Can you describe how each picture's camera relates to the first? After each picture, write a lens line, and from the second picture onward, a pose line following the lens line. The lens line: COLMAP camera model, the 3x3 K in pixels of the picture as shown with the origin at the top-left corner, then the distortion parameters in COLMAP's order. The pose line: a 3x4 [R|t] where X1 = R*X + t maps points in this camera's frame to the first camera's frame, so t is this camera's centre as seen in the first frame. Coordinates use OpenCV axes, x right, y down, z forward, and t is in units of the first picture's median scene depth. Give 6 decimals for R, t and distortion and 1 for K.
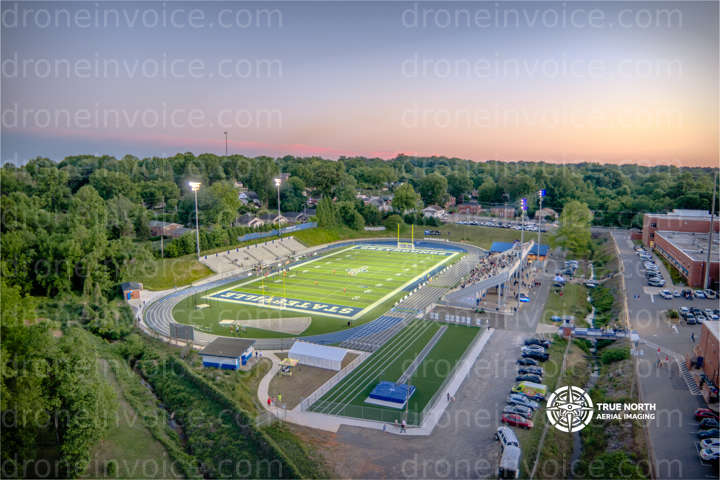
lens RADIAL K [[502.3, 0, 359.3], [0, 502.3, 248.5], [0, 0, 1]] dist [-0.106552, -0.001991]
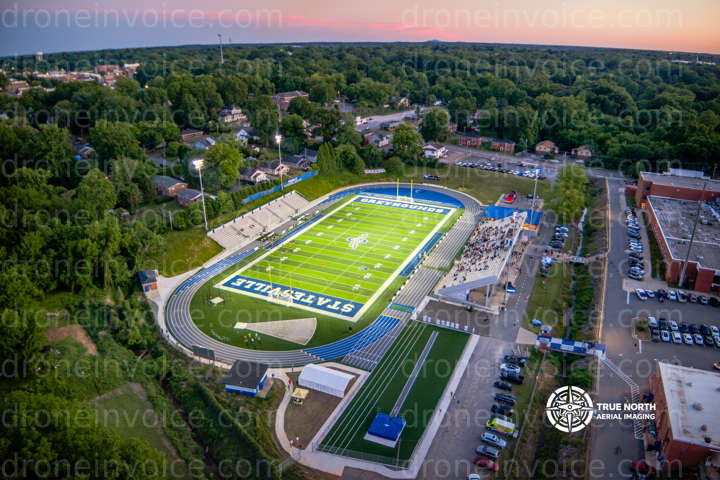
lens RADIAL K [[502.3, 0, 359.3], [0, 502.3, 248.5], [0, 0, 1]] dist [-0.106552, -0.001991]
pose [[1.000000, 0.000313, -0.000586, -0.000018], [-0.000164, 0.970783, 0.239957, -0.248879], [0.000644, -0.239957, 0.970783, -0.036505]]
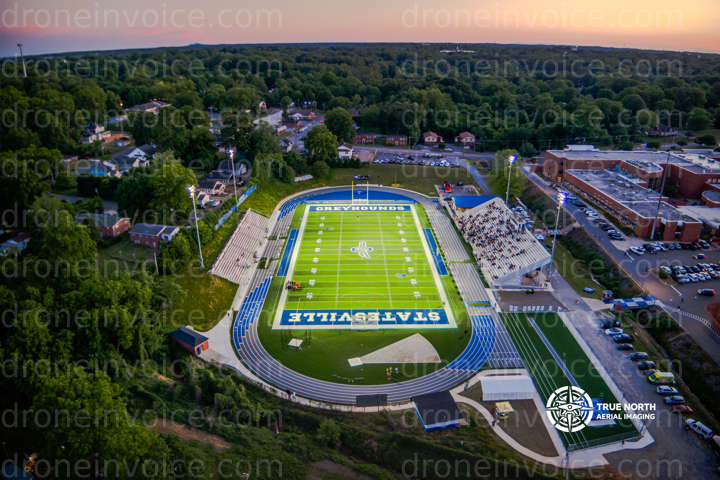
lens RADIAL K [[502.3, 0, 359.3], [0, 502.3, 248.5], [0, 0, 1]] dist [-0.106552, -0.001991]
pose [[0.900921, -0.168088, 0.400111, -0.532290], [0.068228, 0.965341, 0.251915, -0.274290], [-0.428587, -0.199656, 0.881164, 0.146727]]
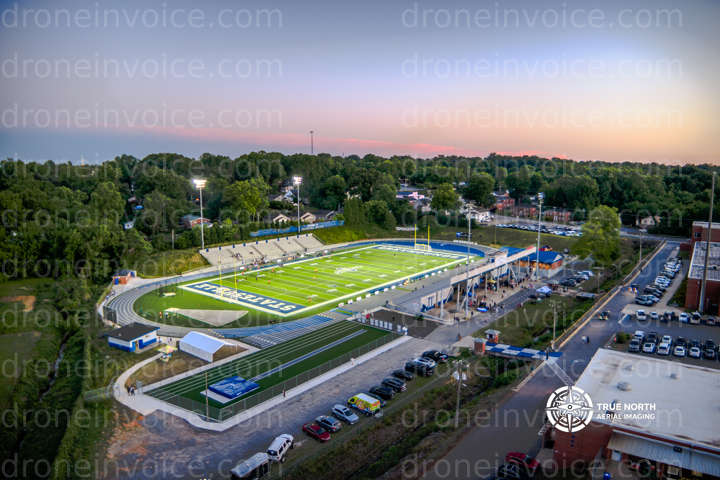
lens RADIAL K [[502.3, 0, 359.3], [0, 502.3, 248.5], [0, 0, 1]] dist [-0.106552, -0.001991]
pose [[0.972075, 0.040261, -0.231191, 0.320596], [-0.039753, 0.999186, 0.006856, -0.007829], [0.231279, 0.002526, 0.972884, 0.043487]]
